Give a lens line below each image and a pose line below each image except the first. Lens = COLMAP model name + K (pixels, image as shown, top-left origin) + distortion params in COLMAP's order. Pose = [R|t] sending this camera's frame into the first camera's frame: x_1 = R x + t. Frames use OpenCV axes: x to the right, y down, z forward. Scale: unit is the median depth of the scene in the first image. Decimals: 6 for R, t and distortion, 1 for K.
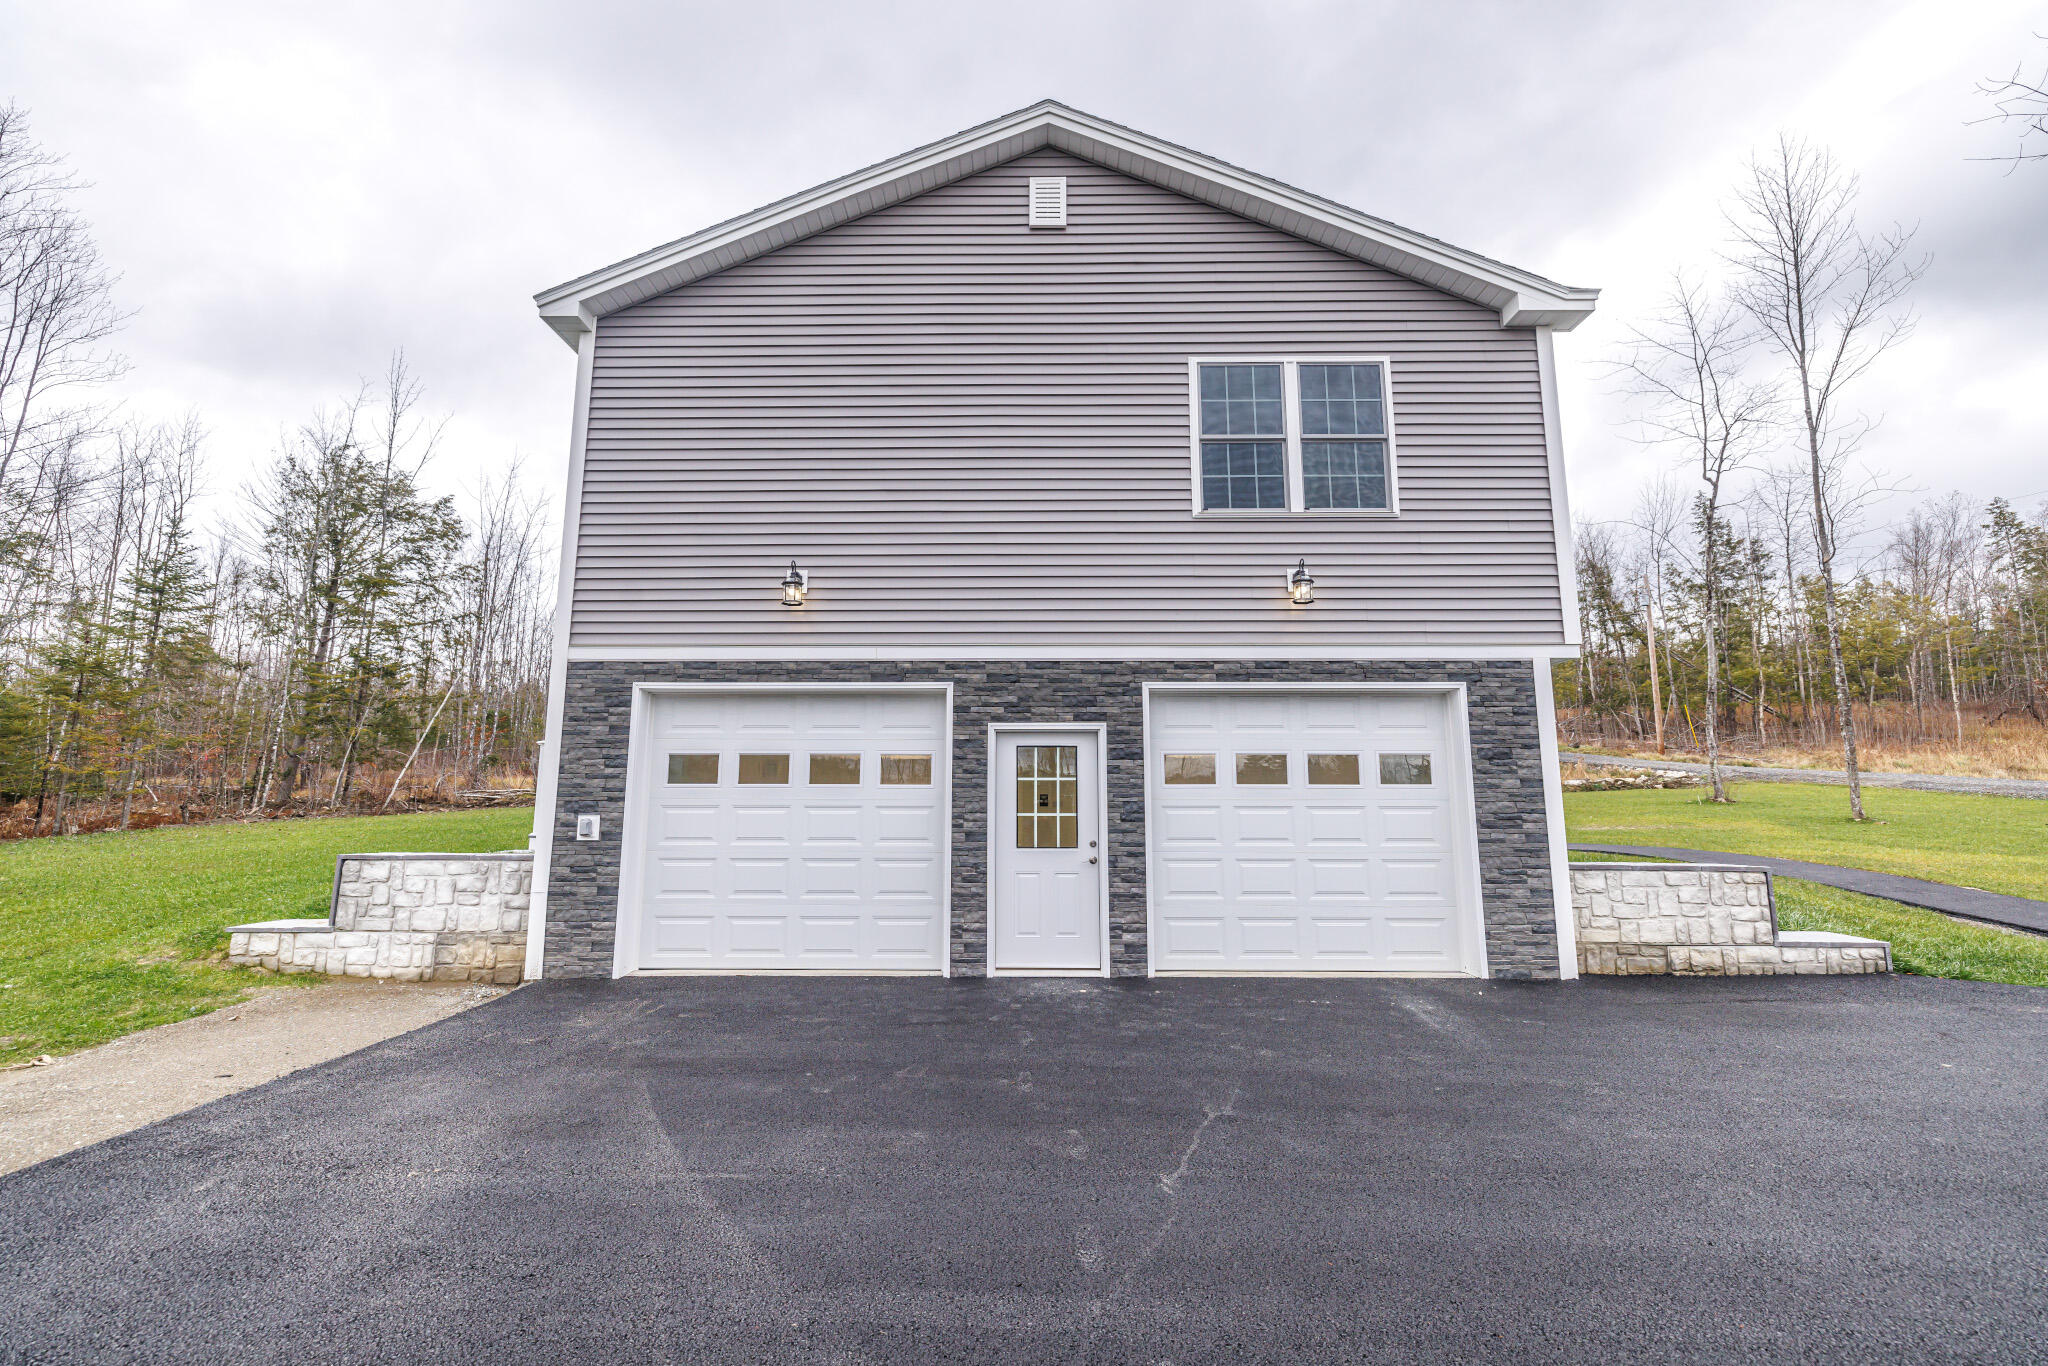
lens RADIAL K [[879.1, 0, 1024.0], [0, 879.1, 683.0], [0, 0, 1]] dist [0.000389, -0.000065]
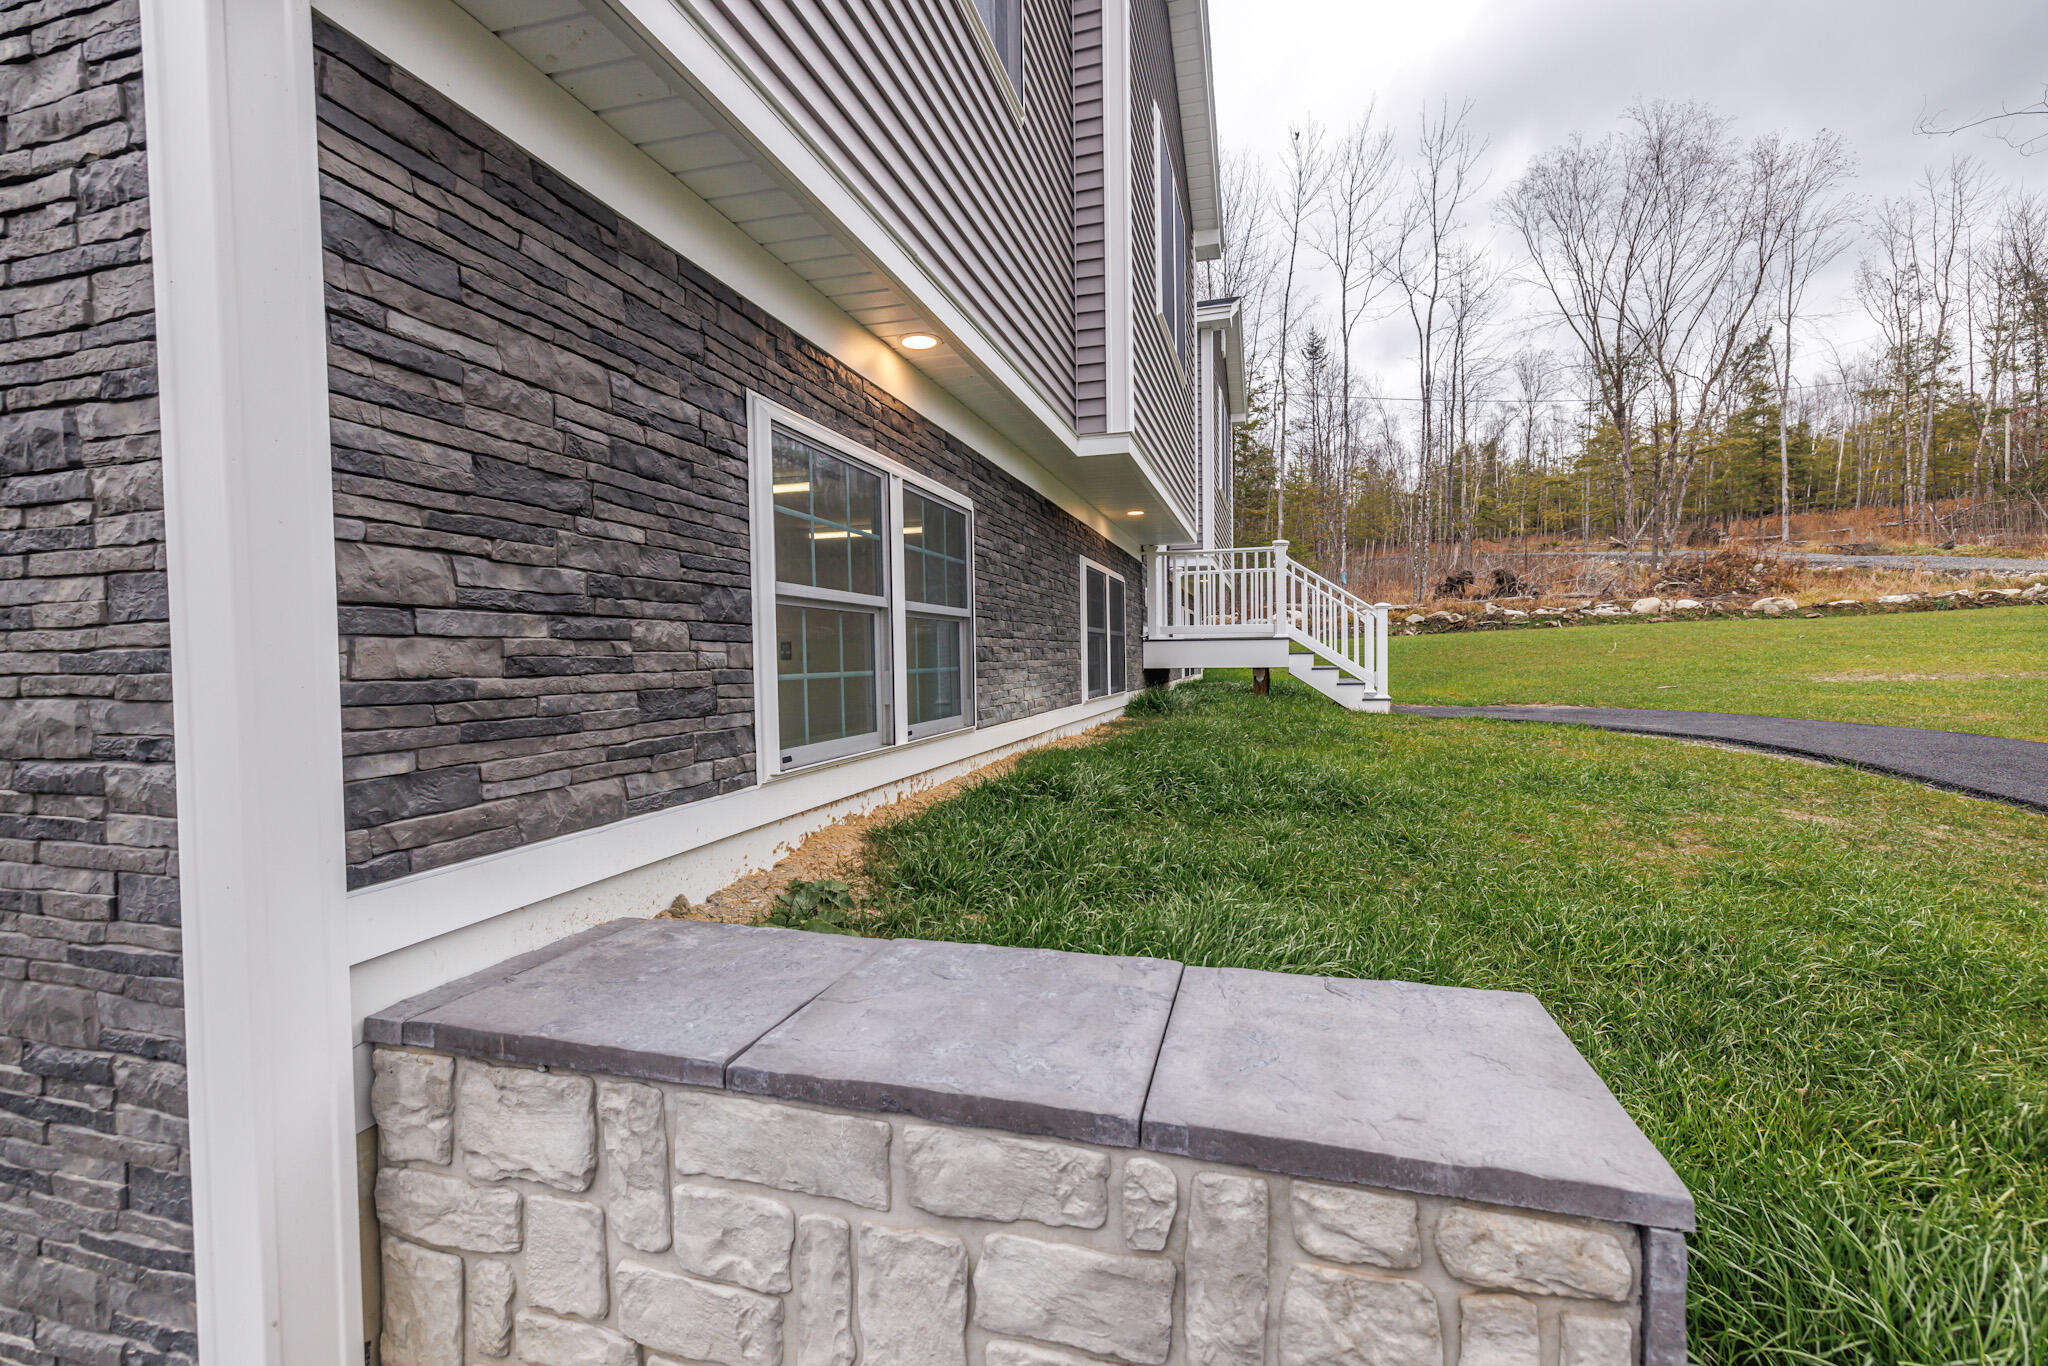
lens RADIAL K [[885.2, 0, 1027.6], [0, 885.2, 676.4], [0, 0, 1]] dist [0.013777, 0.000161]
pose [[0.964982, -0.005410, -0.262261, 0.794825], [0.051558, 0.984197, 0.169407, 0.107947], [0.257200, -0.176996, 0.950011, 0.867531]]
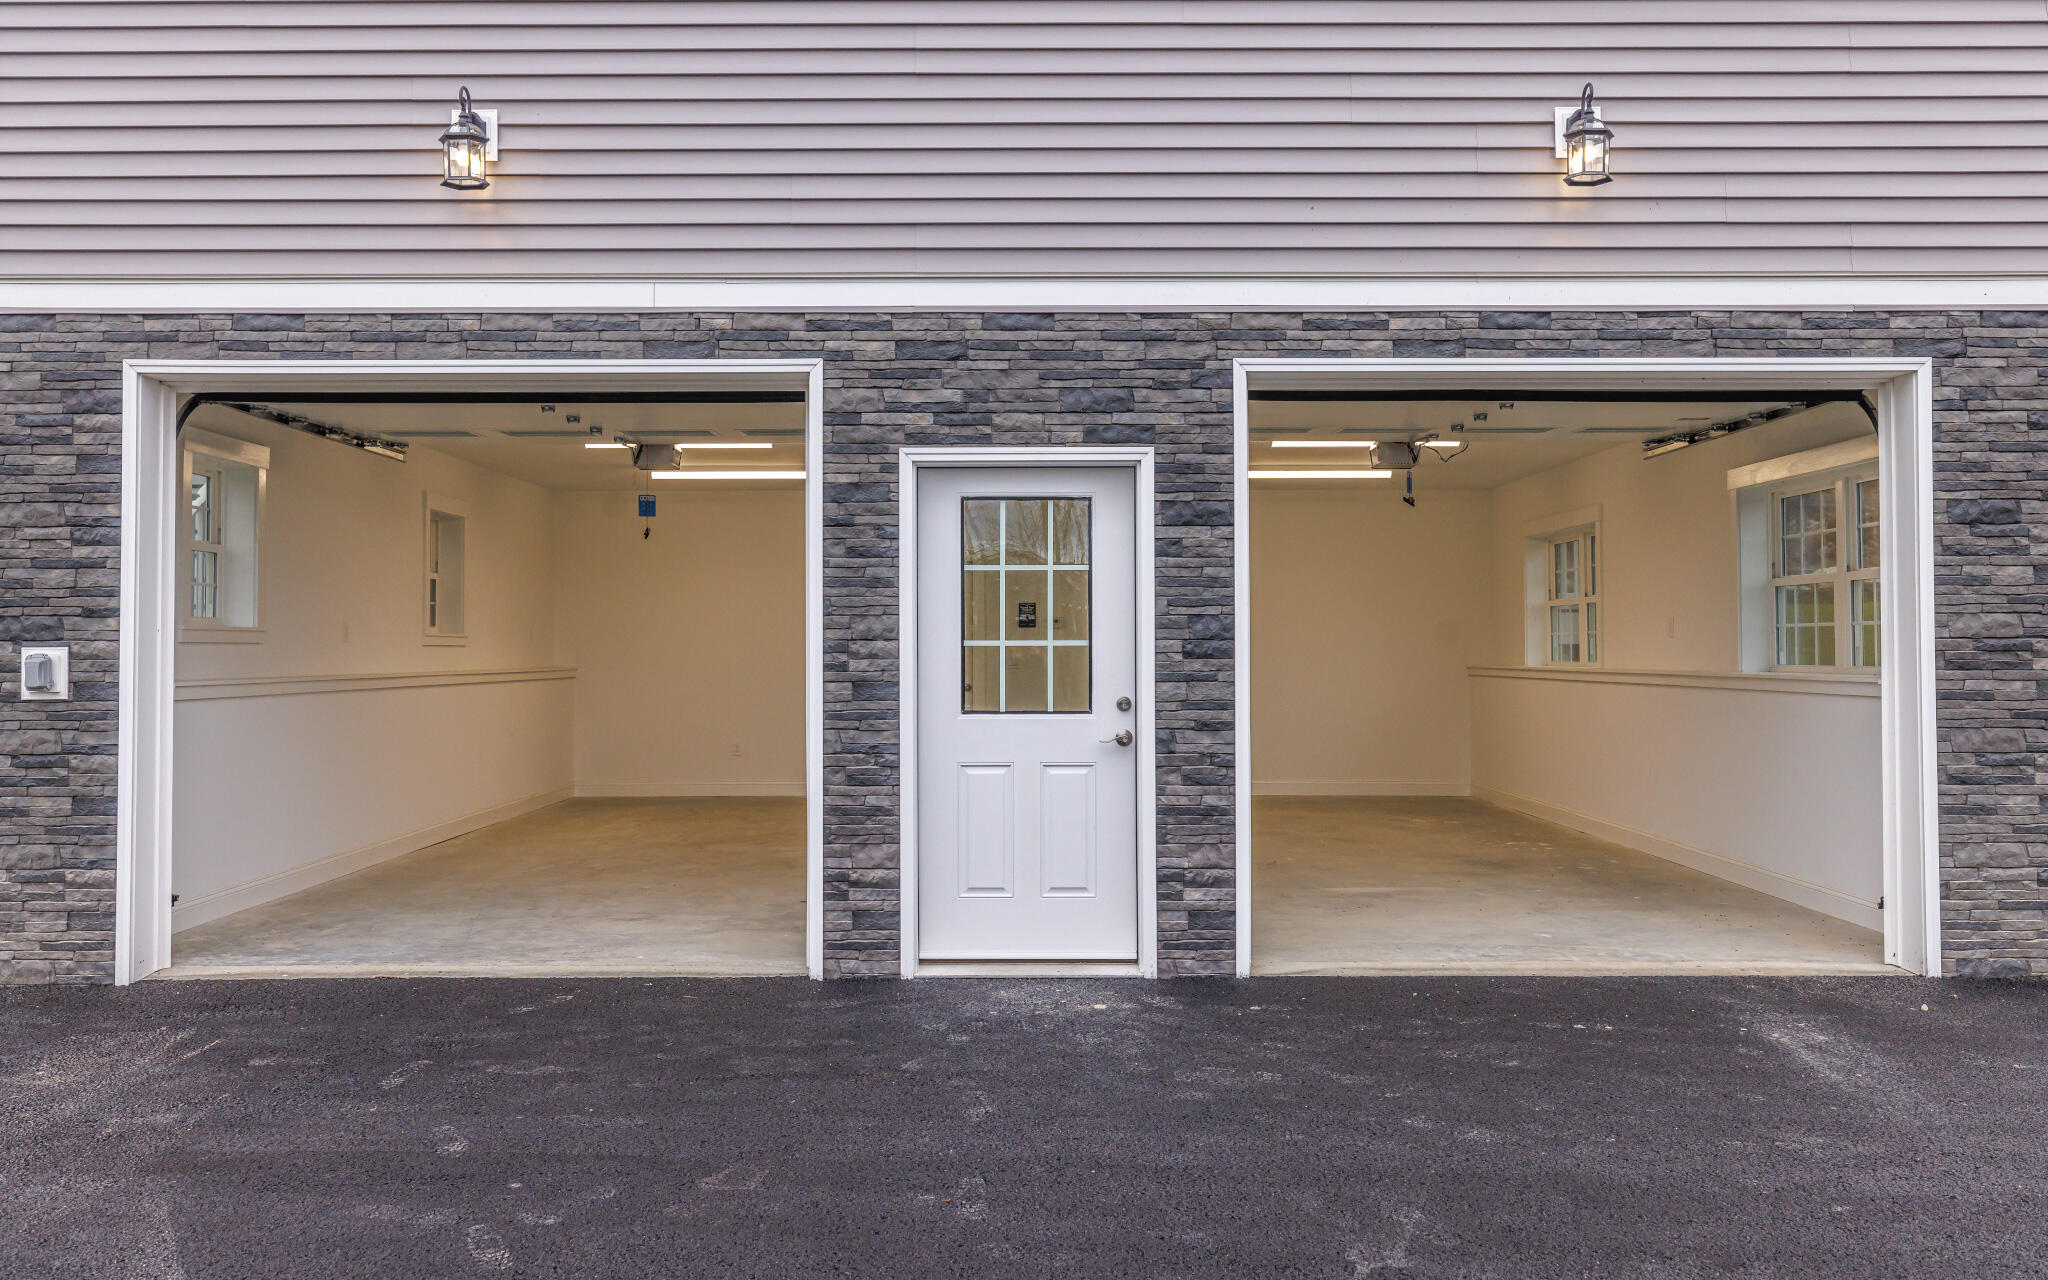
lens RADIAL K [[1813.8, 0, 1011.1], [0, 1813.8, 605.5], [0, 0, 1]] dist [0.001286, -0.001821]
pose [[0.999940, -0.002308, 0.010679, 0.007859], [0.000944, 0.992031, 0.125987, 0.007813], [-0.010884, -0.125970, 0.991974, 0.042598]]
